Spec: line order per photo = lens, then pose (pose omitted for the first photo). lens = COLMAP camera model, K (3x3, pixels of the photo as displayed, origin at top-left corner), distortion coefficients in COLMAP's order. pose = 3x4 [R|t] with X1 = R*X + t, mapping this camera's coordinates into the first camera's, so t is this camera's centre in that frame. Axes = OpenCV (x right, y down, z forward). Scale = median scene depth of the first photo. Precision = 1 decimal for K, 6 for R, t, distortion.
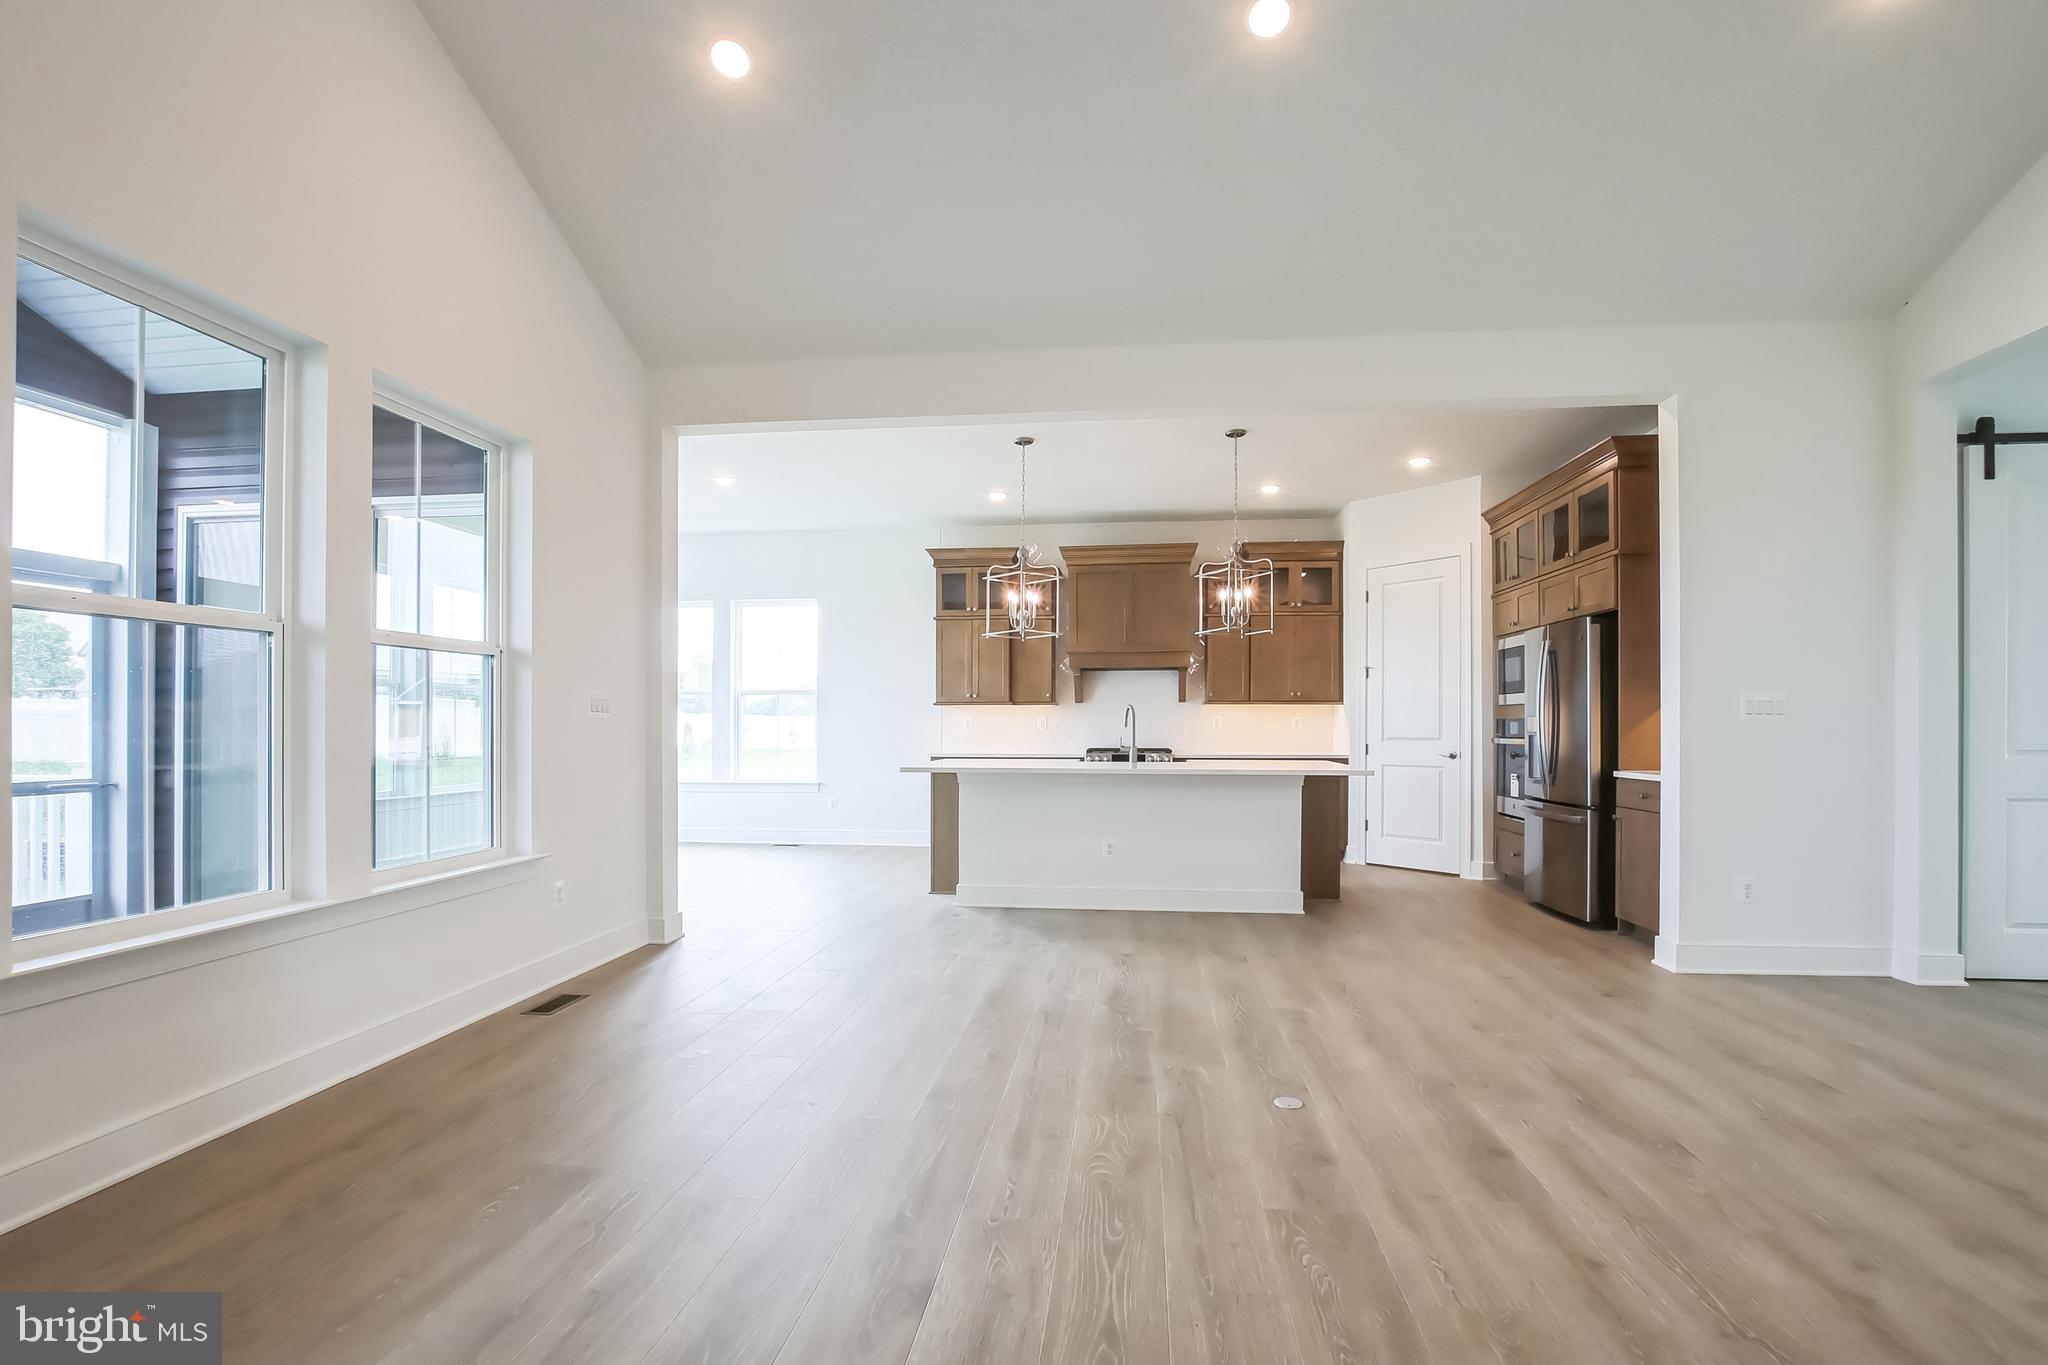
lens RADIAL K [[1000.3, 0, 1024.5], [0, 1000.3, 722.7], [0, 0, 1]] dist [-0.002667, -0.000054]
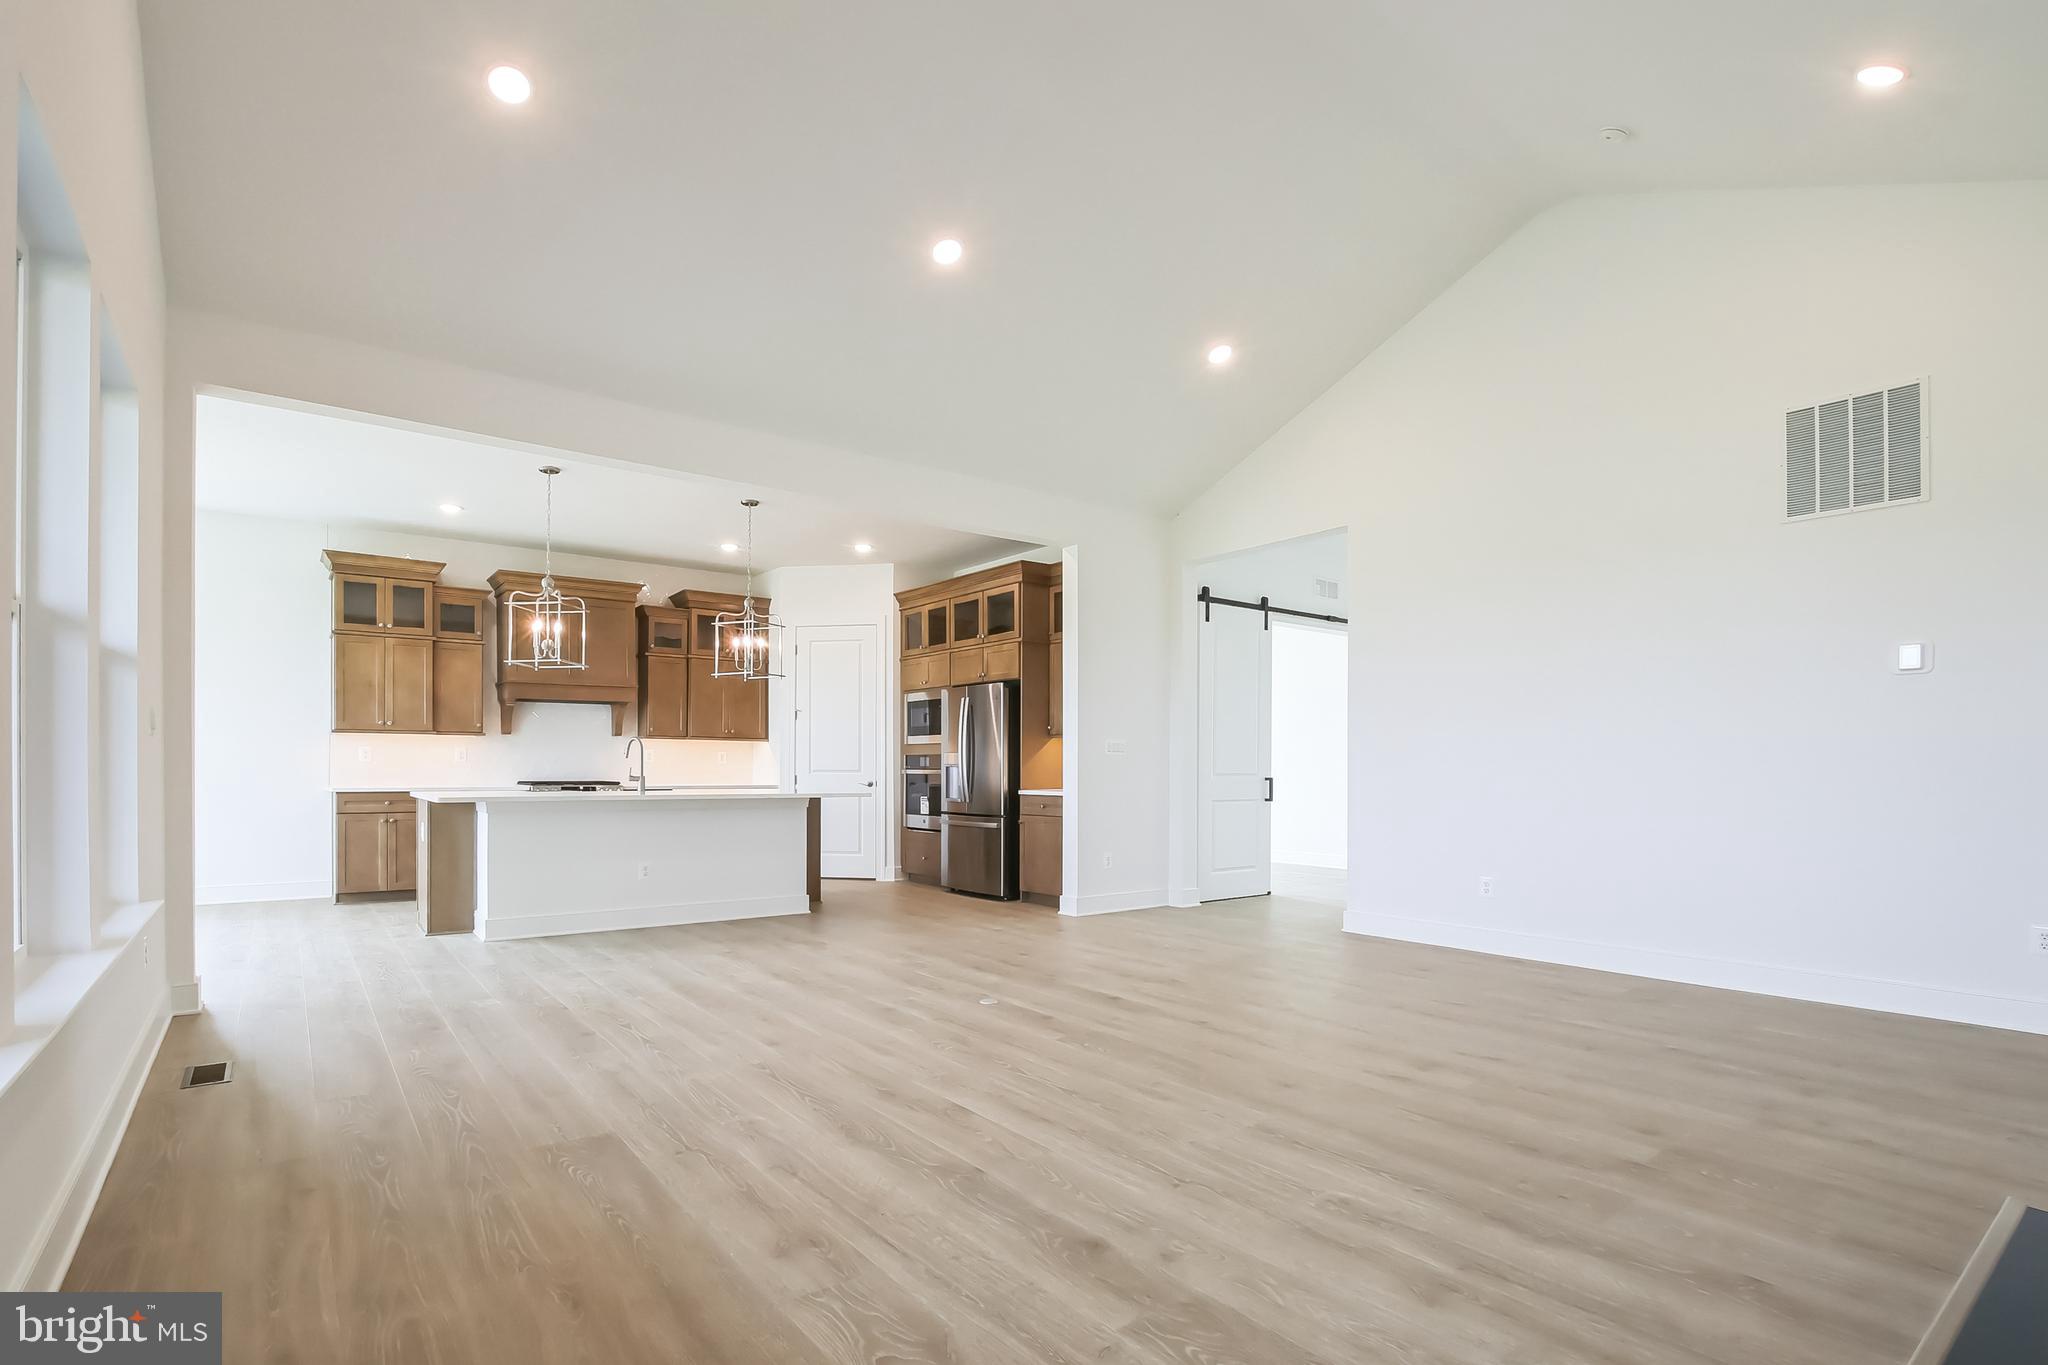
lens RADIAL K [[1000.1, 0, 1020.9], [0, 1000.1, 774.5], [0, 0, 1]] dist [0.000191, 0.000316]
pose [[0.726533, -0.001480, 0.687130, -0.316111], [-0.006528, 0.999938, 0.009056, 0.009229], [-0.687100, -0.011065, 0.726478, -0.045299]]
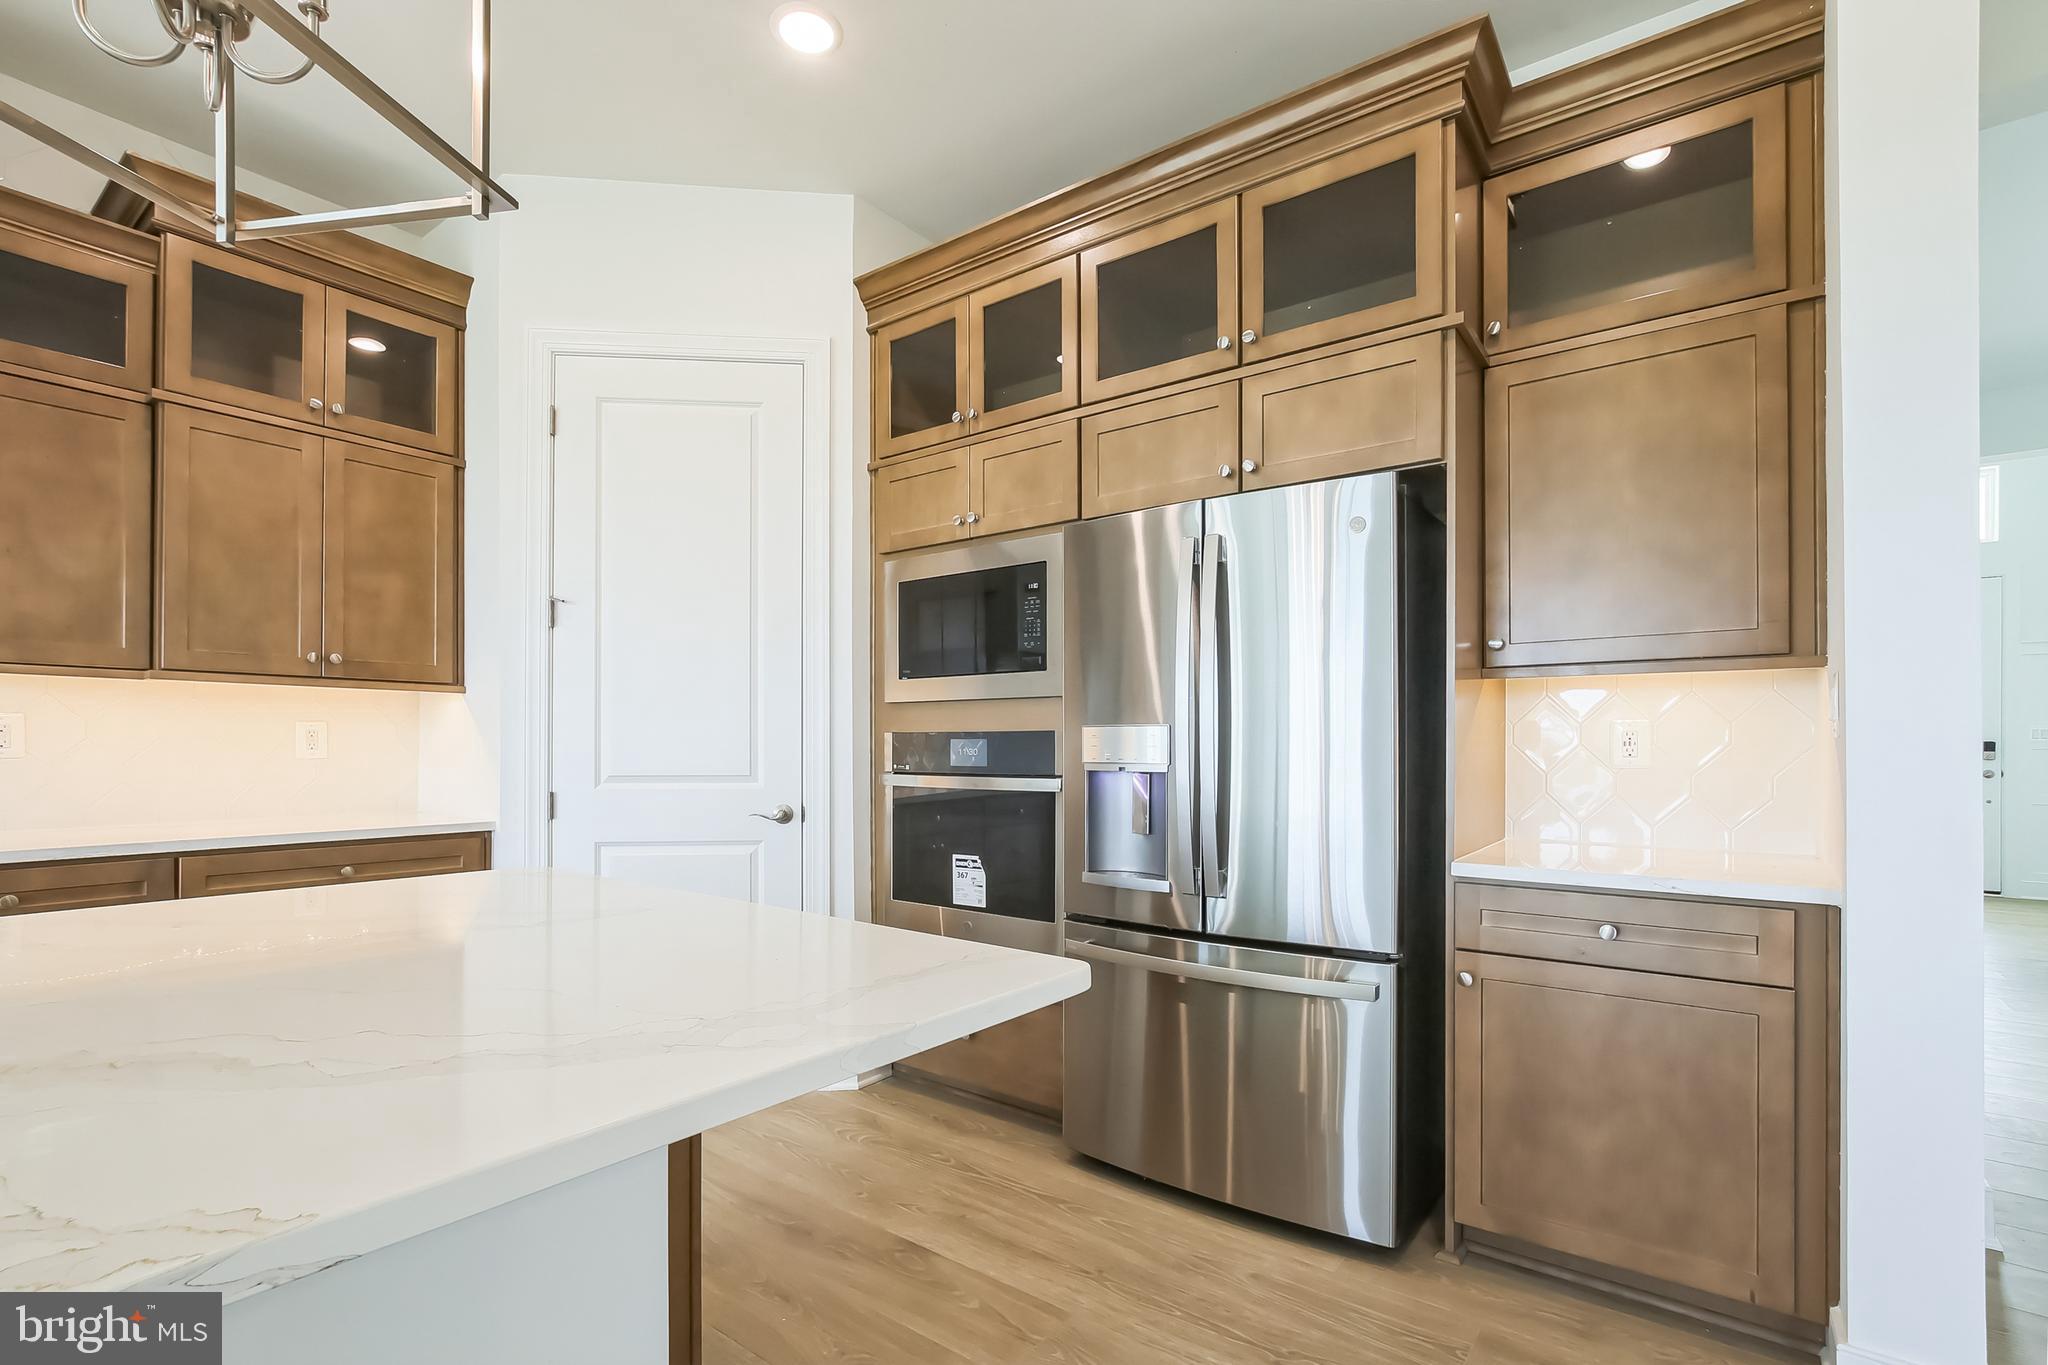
lens RADIAL K [[935.8, 0, 1017.6], [0, 935.8, 750.6], [0, 0, 1]] dist [-0.001942, -0.000181]
pose [[0.522586, -0.004323, 0.852576, 0.139355], [-0.007028, 0.999931, 0.009378, 0.000116], [-0.852558, -0.010893, 0.522519, 0.742561]]
